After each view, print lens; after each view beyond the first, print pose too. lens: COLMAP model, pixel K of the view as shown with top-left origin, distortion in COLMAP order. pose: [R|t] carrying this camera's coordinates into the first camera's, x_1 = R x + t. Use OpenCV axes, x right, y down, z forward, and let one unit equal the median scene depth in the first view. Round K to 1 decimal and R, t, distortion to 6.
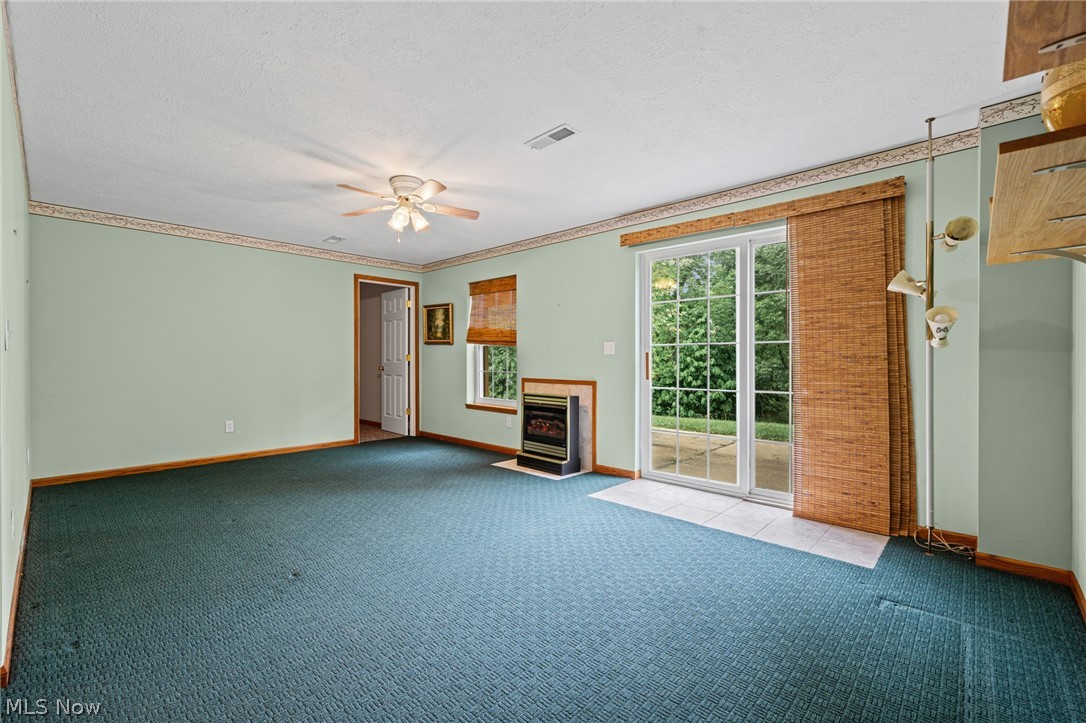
lens RADIAL K [[483.5, 0, 533.5], [0, 483.5, 358.3], [0, 0, 1]] dist [0.001622, -0.000221]
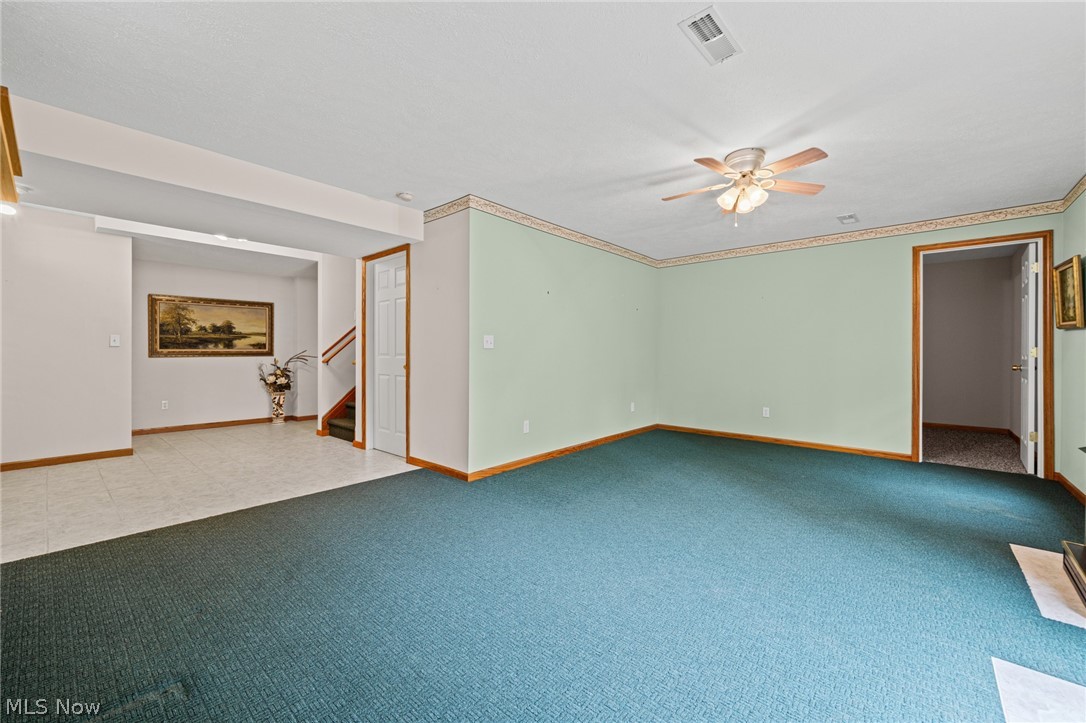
lens RADIAL K [[432.2, 0, 533.0], [0, 432.2, 355.0], [0, 0, 1]] dist [0.003418, 0.000305]
pose [[0.019315, 0.005883, -0.999796, 0.339587], [-0.001664, 0.999981, 0.005852, -0.000098], [0.999812, 0.001550, 0.019324, 0.374264]]
